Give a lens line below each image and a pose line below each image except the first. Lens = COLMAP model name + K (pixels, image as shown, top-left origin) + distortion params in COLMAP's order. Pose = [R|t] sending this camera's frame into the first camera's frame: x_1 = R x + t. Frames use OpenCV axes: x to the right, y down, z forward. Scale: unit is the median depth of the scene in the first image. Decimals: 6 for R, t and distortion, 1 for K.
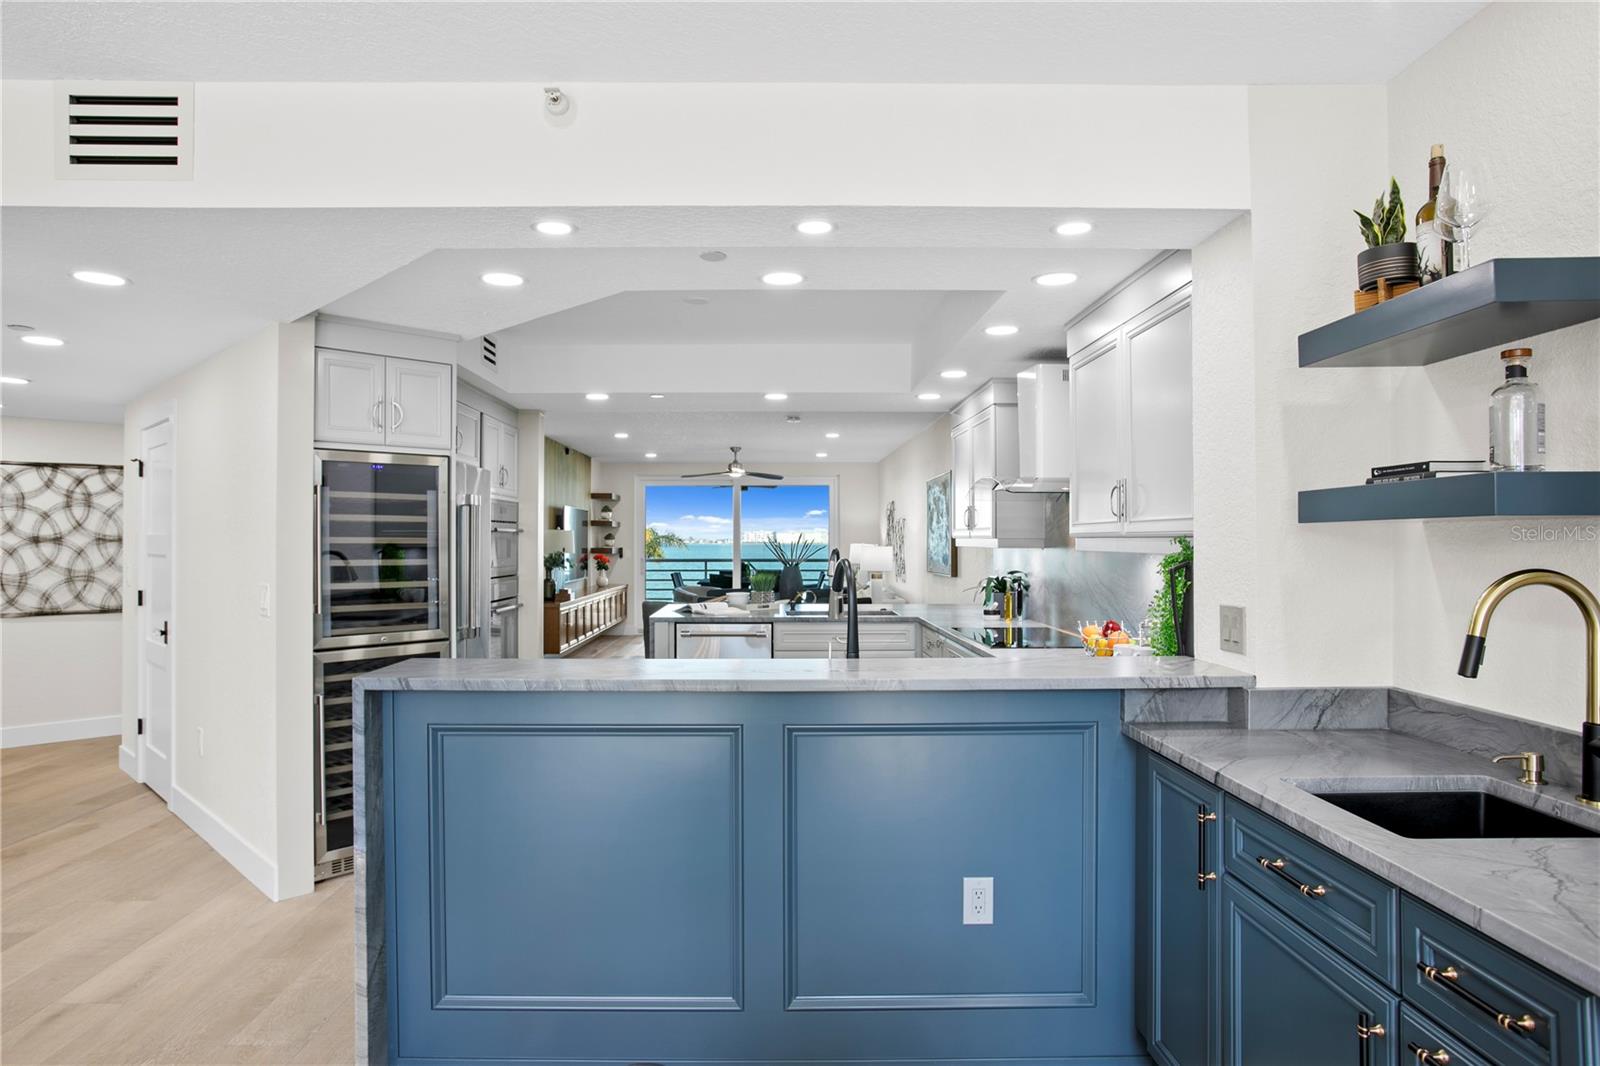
lens RADIAL K [[917.8, 0, 787.3], [0, 917.8, 537.8], [0, 0, 1]] dist [-0.058556, 0.039604]
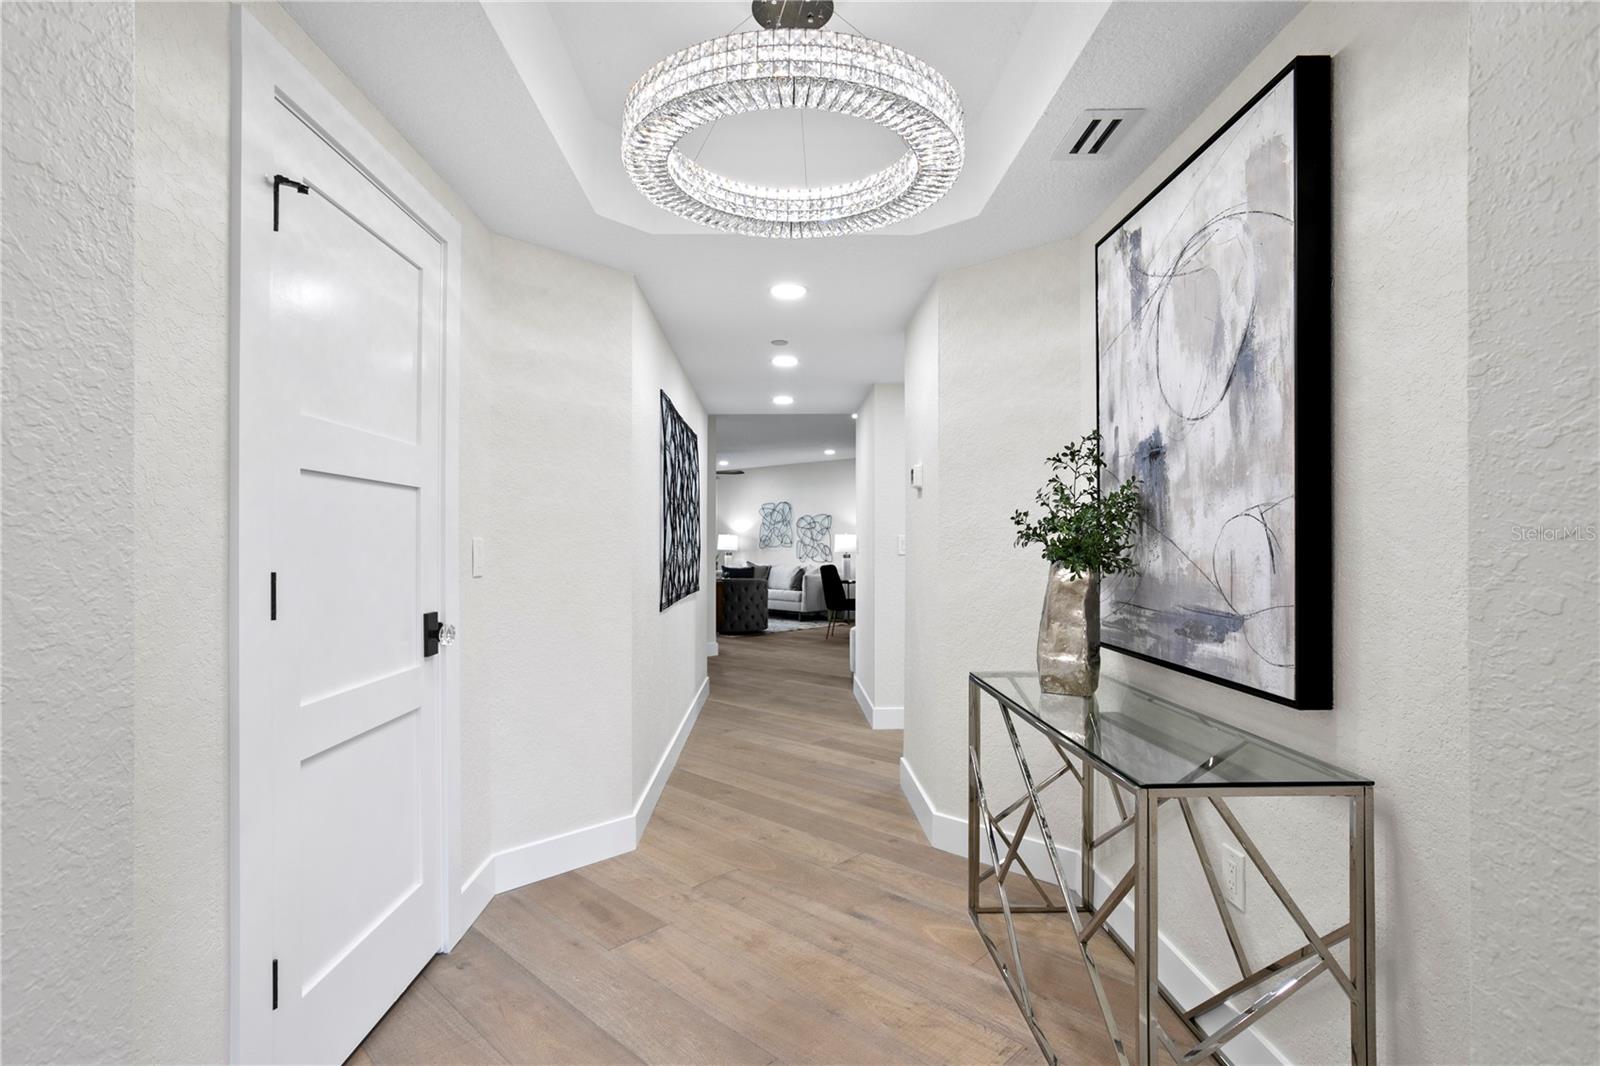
lens RADIAL K [[765.1, 0, 777.0], [0, 765.1, 542.1], [0, 0, 1]] dist [0.001995, 0.006875]
pose [[0.721730, 0.002924, 0.692169, -3.492056], [-0.006004, 0.999980, 0.002037, 0.082560], [-0.692149, -0.005626, 0.721733, 1.073376]]
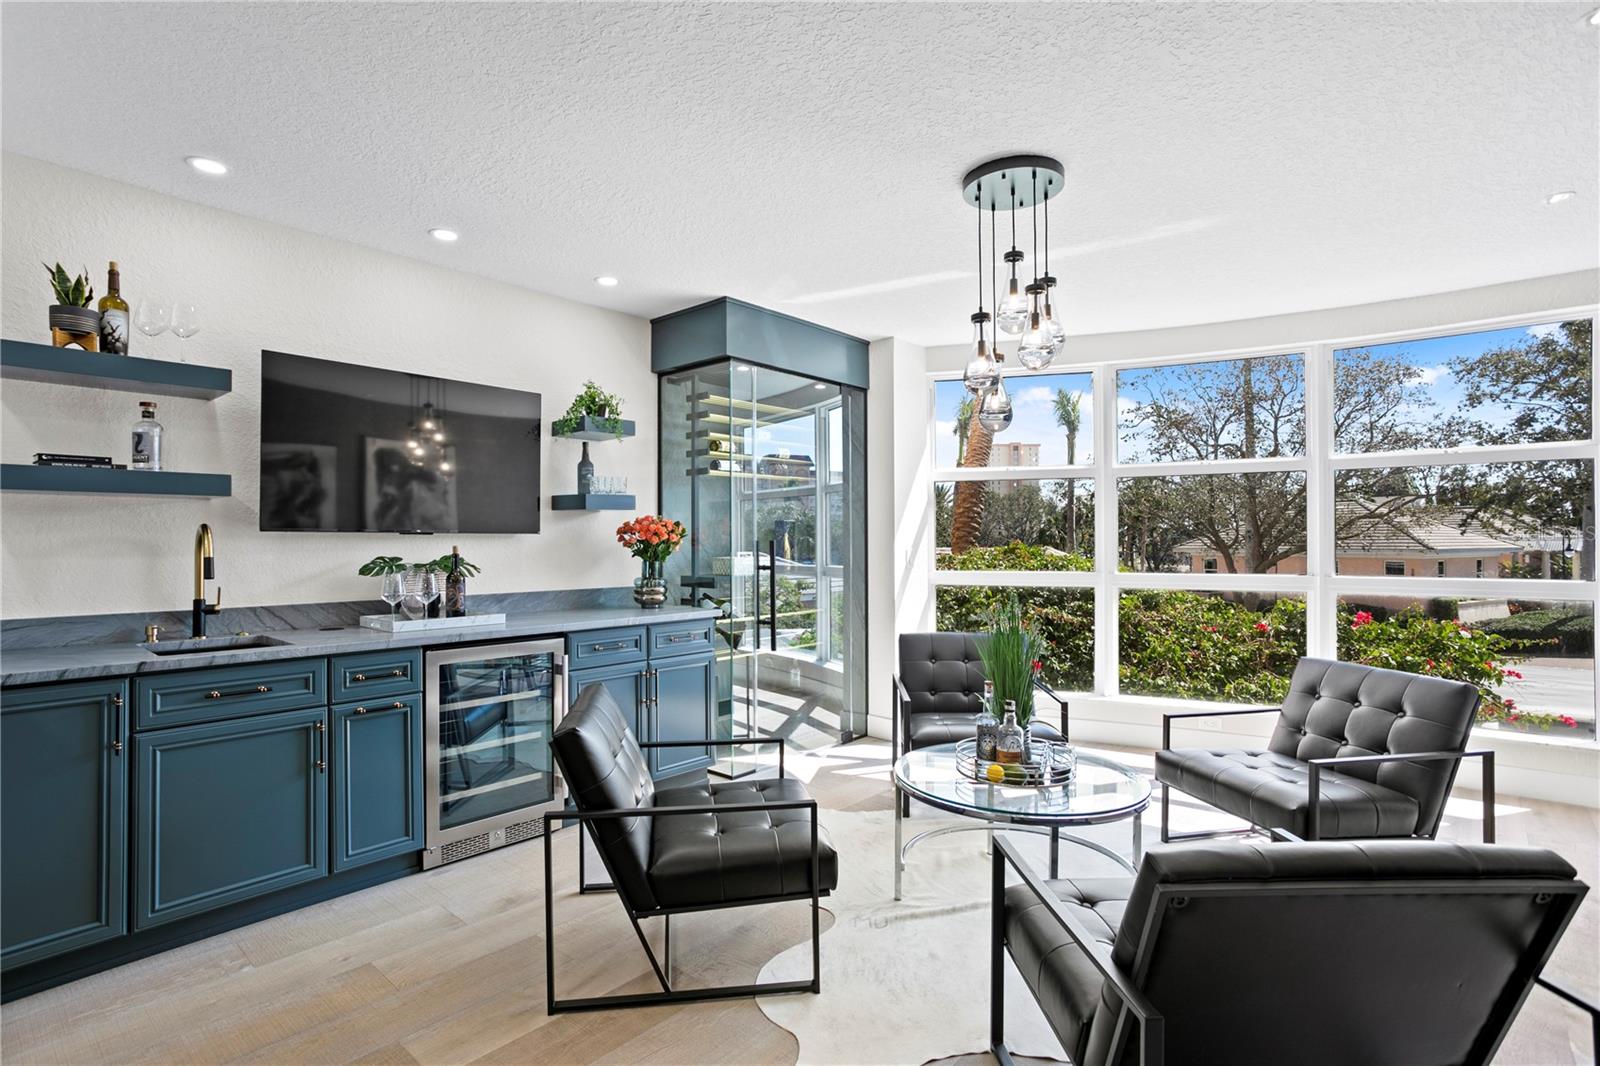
lens RADIAL K [[801.9, 0, 778.5], [0, 801.9, 530.1], [0, 0, 1]] dist [-0.044222, 0.054746]
pose [[-0.729610, 0.008799, 0.683807, -0.923526], [-0.000736, 0.999907, -0.013651, 0.051002], [-0.683863, -0.010464, -0.729535, 1.002509]]
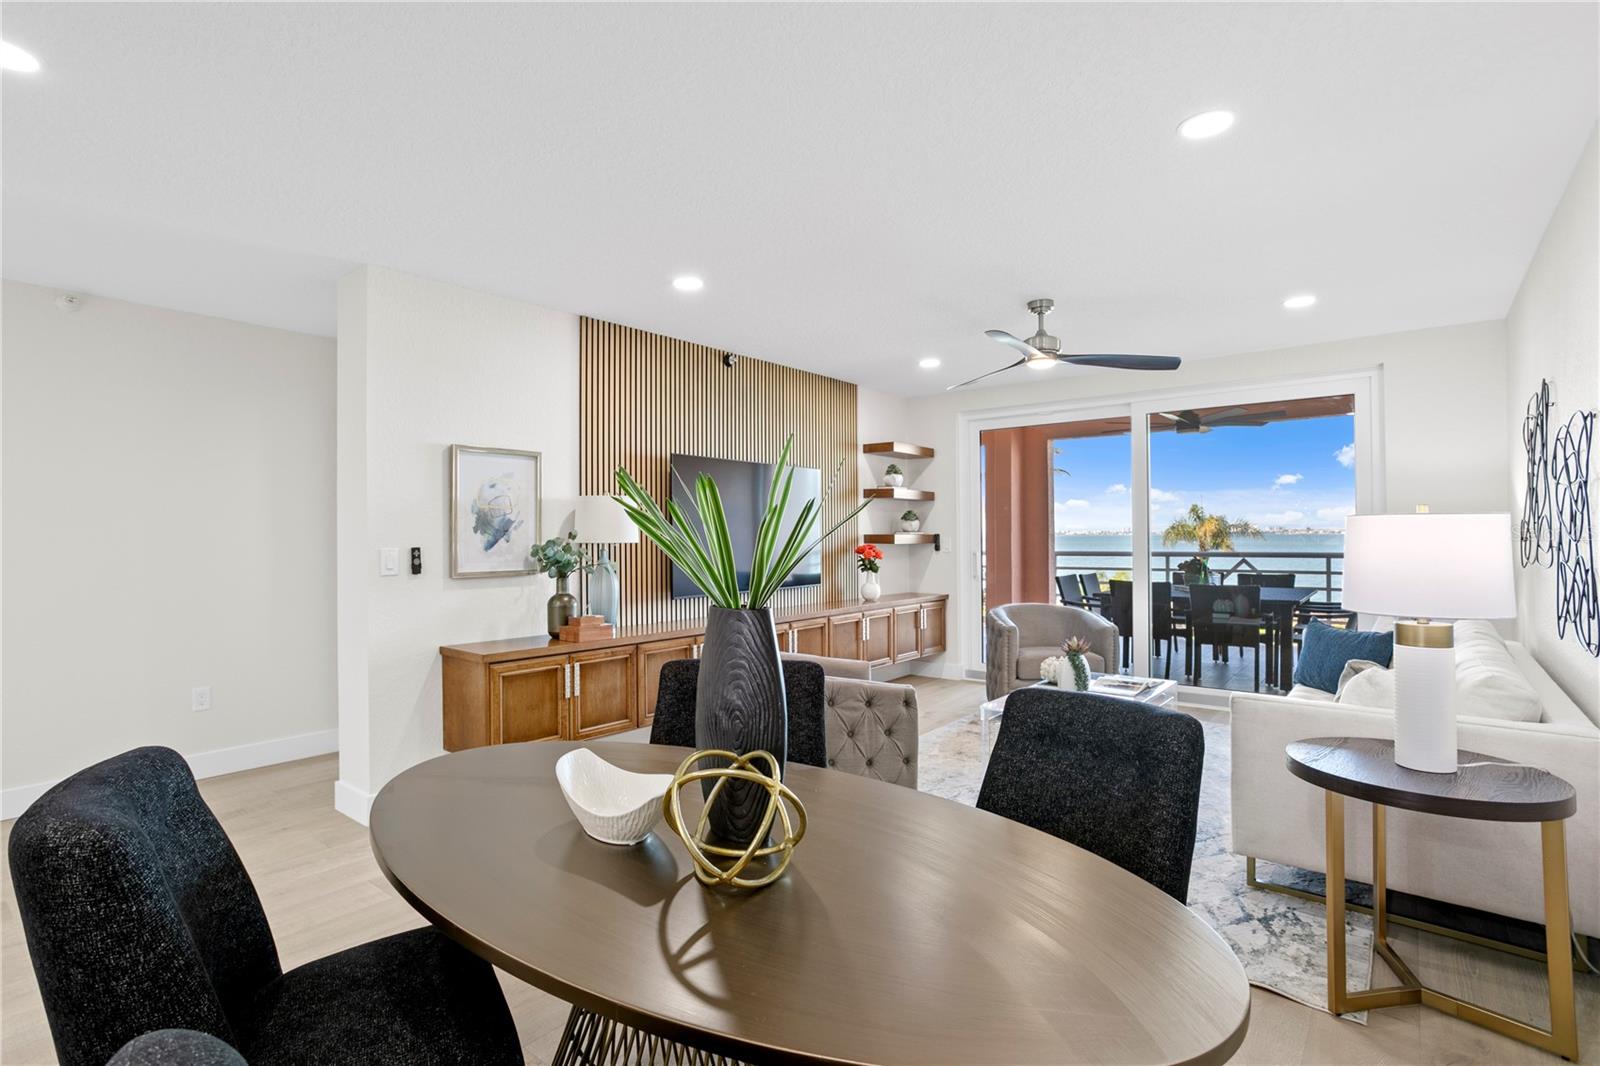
lens RADIAL K [[770.6, 0, 767.9], [0, 770.6, 527.4], [0, 0, 1]] dist [-0.059476, 0.023340]
pose [[0.745951, -0.013131, -0.665871, 0.445440], [0.010528, 0.999913, -0.007925, 0.055429], [0.665917, -0.001098, 0.746025, 3.274370]]
